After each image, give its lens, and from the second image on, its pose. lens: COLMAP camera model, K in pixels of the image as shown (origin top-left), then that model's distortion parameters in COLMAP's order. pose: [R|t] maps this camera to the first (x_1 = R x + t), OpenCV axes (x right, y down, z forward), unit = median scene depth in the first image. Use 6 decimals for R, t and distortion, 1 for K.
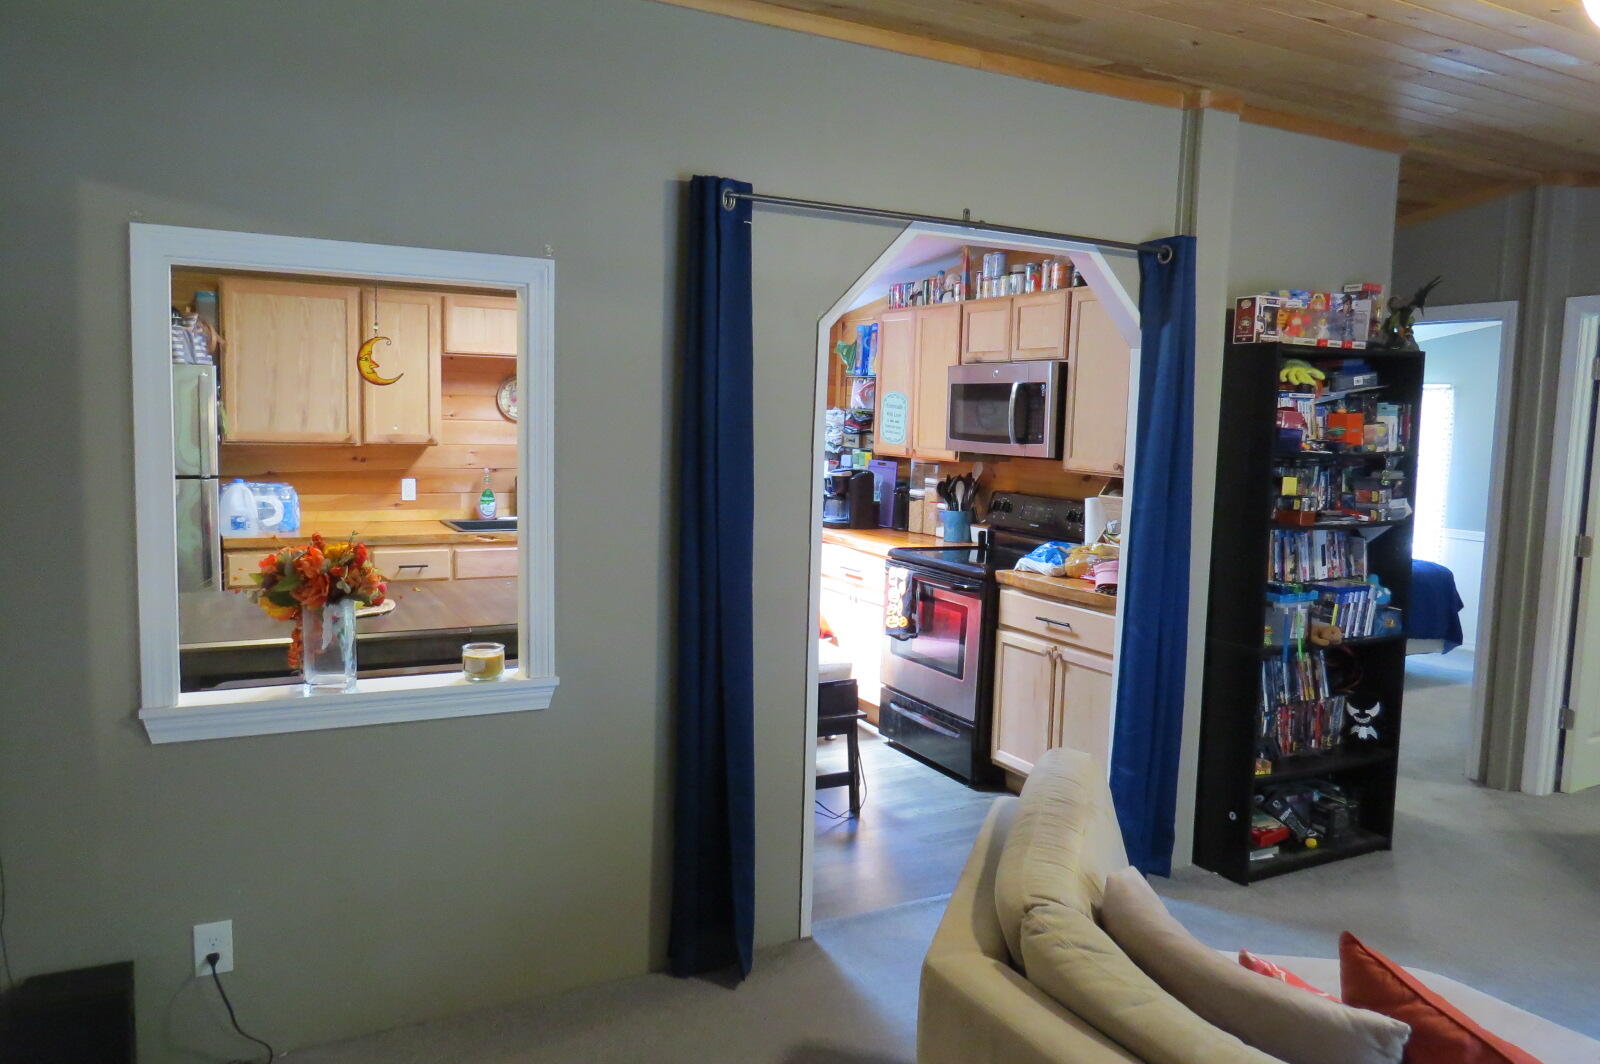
lens RADIAL K [[1142.4, 0, 810.8], [0, 1142.4, 529.7], [0, 0, 1]] dist [-0.015781, -0.006794]
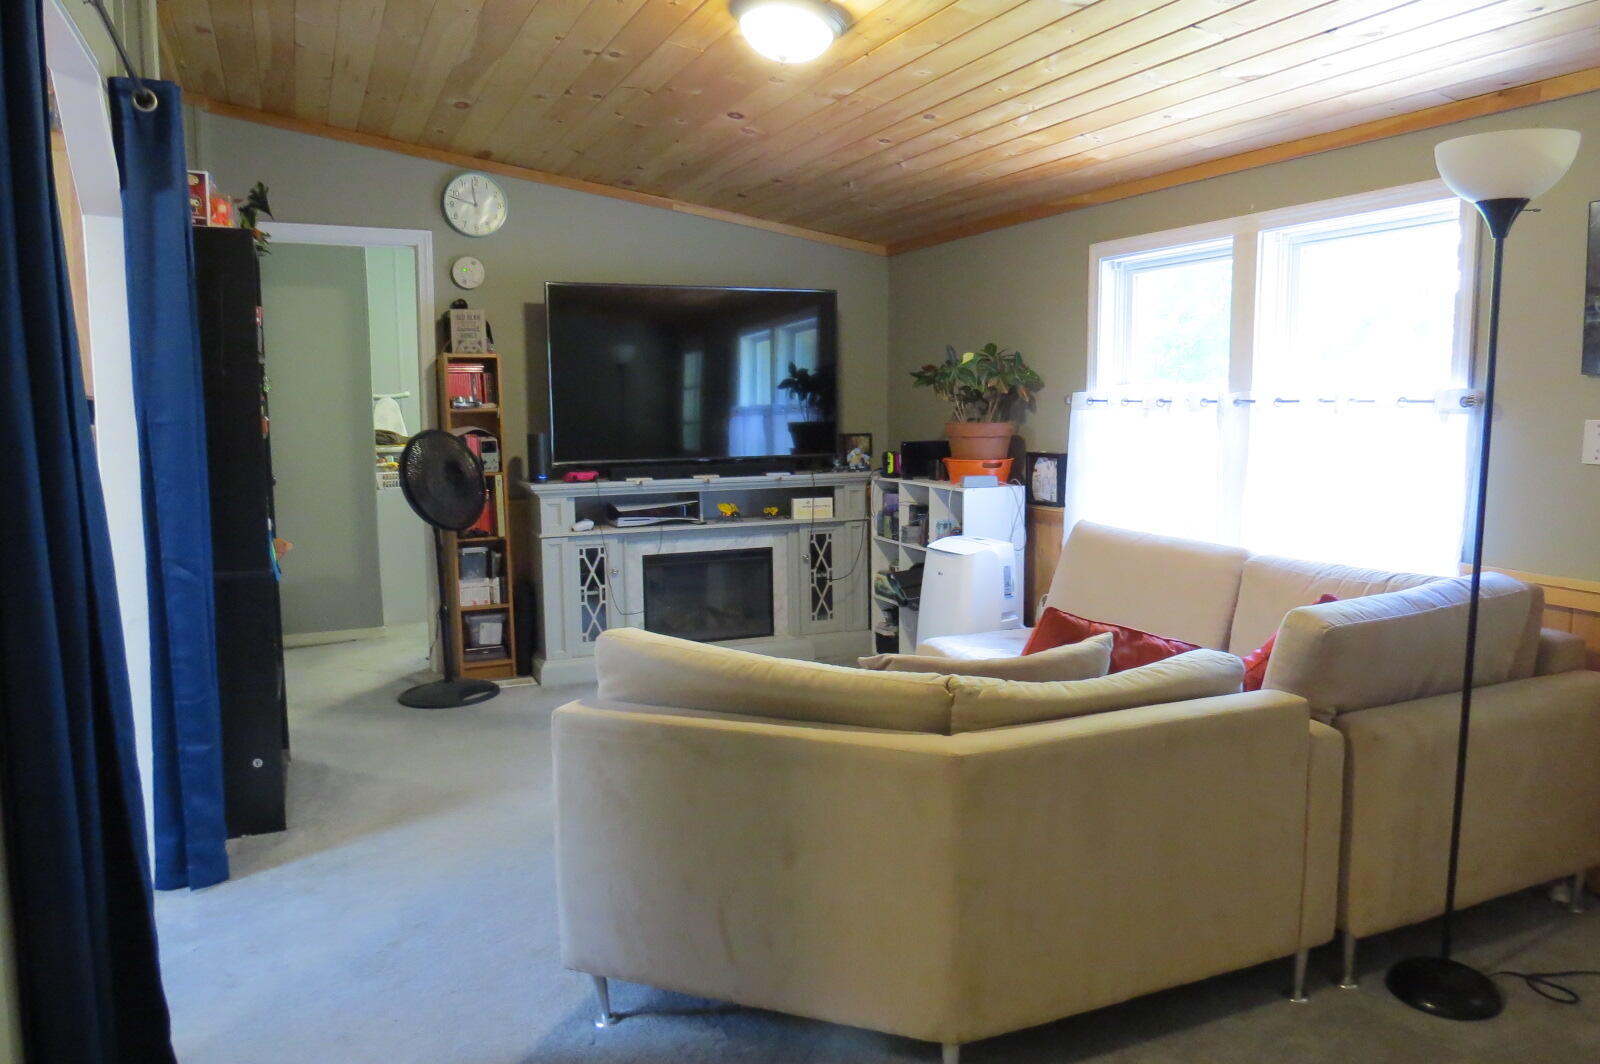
lens RADIAL K [[1142.4, 0, 810.8], [0, 1142.4, 529.7], [0, 0, 1]] dist [-0.015781, -0.006794]
pose [[0.063722, -0.130336, 0.989420, -0.442715], [0.098003, 0.987460, 0.123766, 0.002893], [-0.993144, 0.089079, 0.075696, 0.463207]]
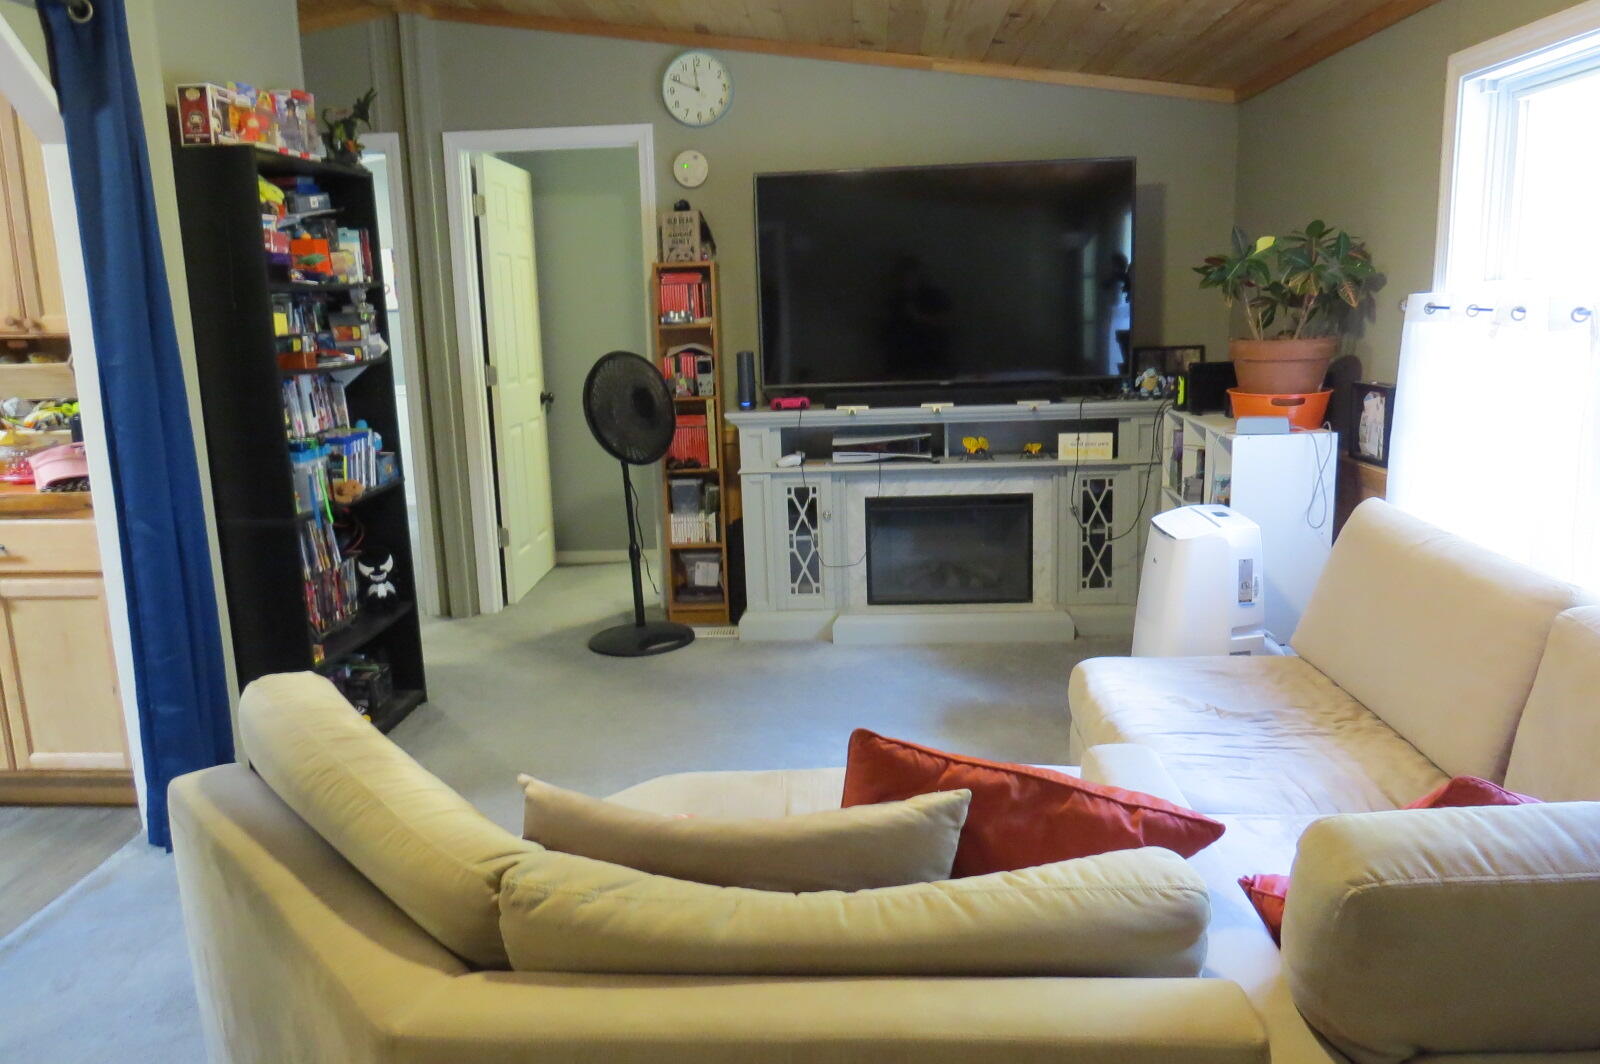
lens RADIAL K [[1142.4, 0, 810.8], [0, 1142.4, 529.7], [0, 0, 1]] dist [-0.015781, -0.006794]
pose [[0.509057, -0.204248, 0.836148, -0.109824], [0.118321, 0.978821, 0.167064, 0.015462], [-0.852561, 0.013889, 0.522443, 0.215819]]
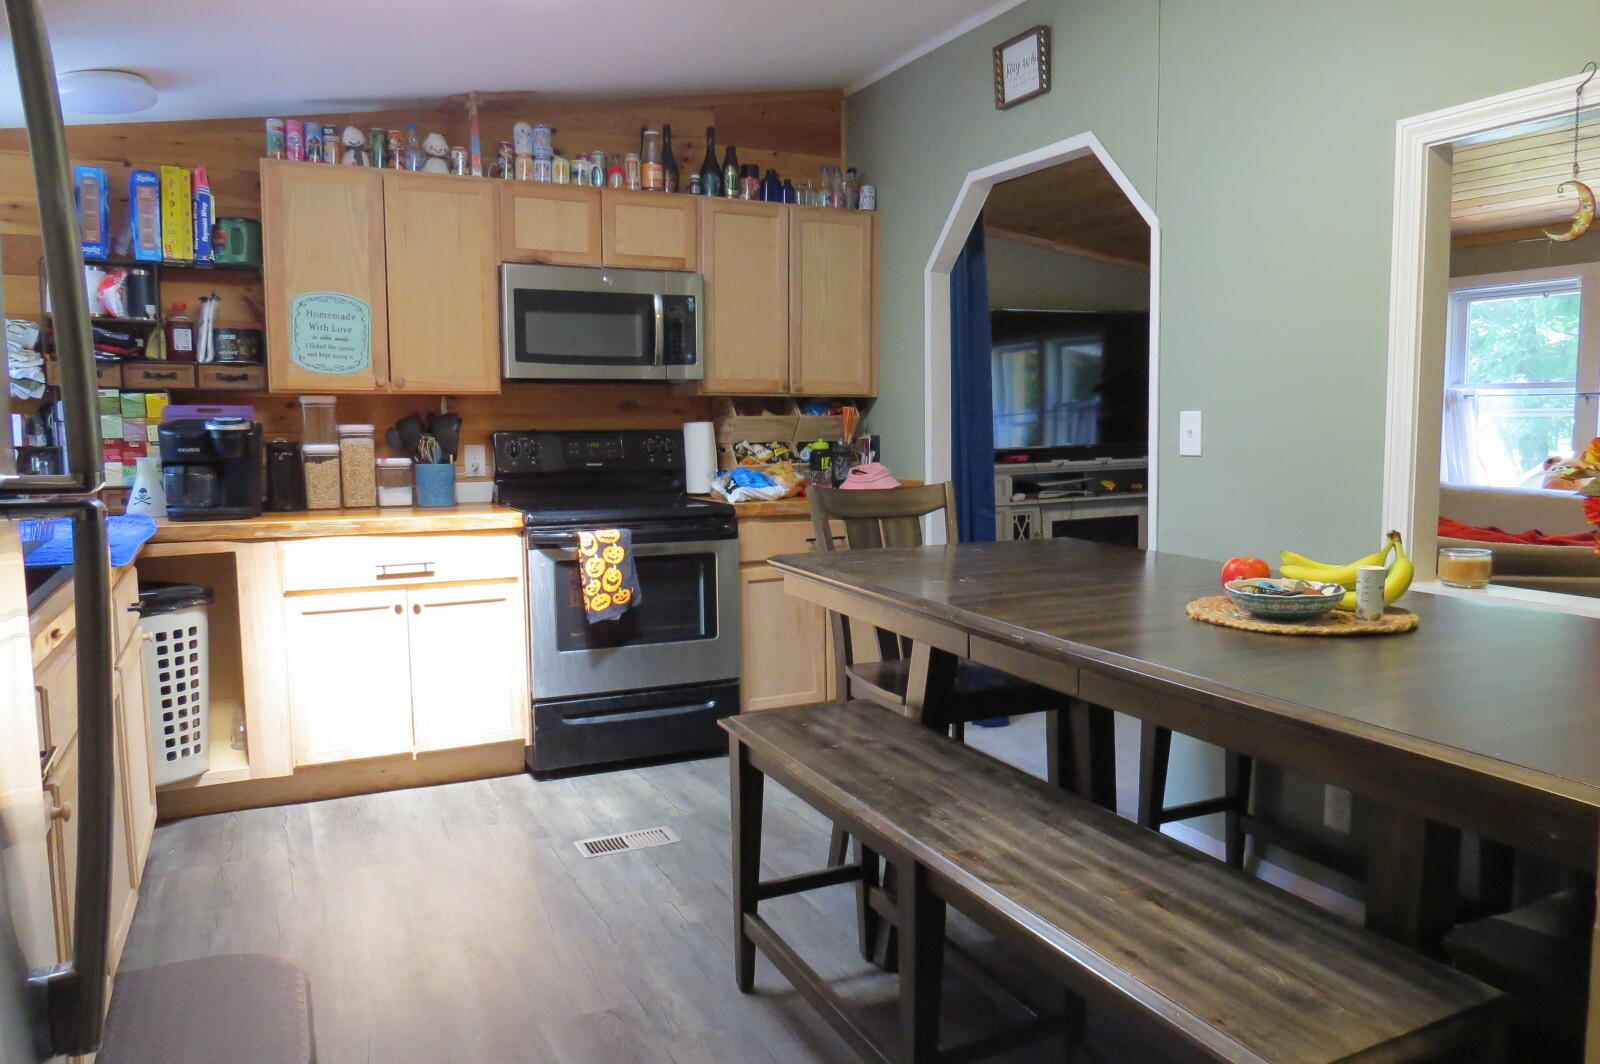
lens RADIAL K [[1142.4, 0, 810.8], [0, 1142.4, 529.7], [0, 0, 1]] dist [-0.015781, -0.006794]
pose [[0.041423, -0.128847, 0.990799, -0.841546], [0.105365, 0.986684, 0.123907, -0.057842], [-0.993571, 0.099263, 0.054447, 1.036235]]
